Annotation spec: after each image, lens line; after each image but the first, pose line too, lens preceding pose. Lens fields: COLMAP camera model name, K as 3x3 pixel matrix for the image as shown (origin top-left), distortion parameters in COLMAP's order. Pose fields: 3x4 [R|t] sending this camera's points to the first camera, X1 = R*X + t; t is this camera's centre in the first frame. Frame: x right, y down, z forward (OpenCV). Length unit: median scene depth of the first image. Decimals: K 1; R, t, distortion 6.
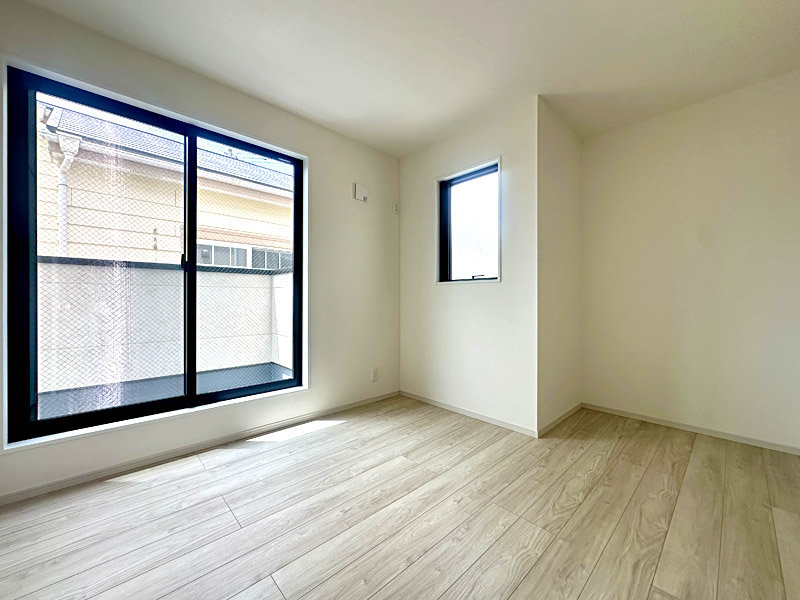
lens RADIAL K [[319.1, 0, 399.4], [0, 319.1, 297.9], [0, 0, 1]] dist [-0.000765, -0.000054]
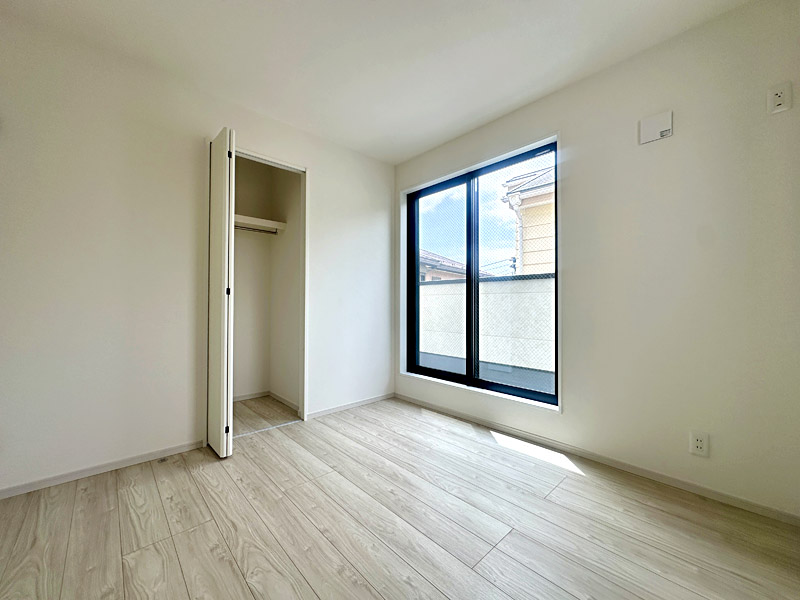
lens RADIAL K [[319.1, 0, 399.4], [0, 319.1, 297.9], [0, 0, 1]] dist [-0.000765, -0.000054]
pose [[-0.008407, -0.023008, -0.999700, 0.684931], [0.000805, 0.999735, -0.023015, 0.011323], [0.999964, -0.000998, -0.008386, 0.737412]]
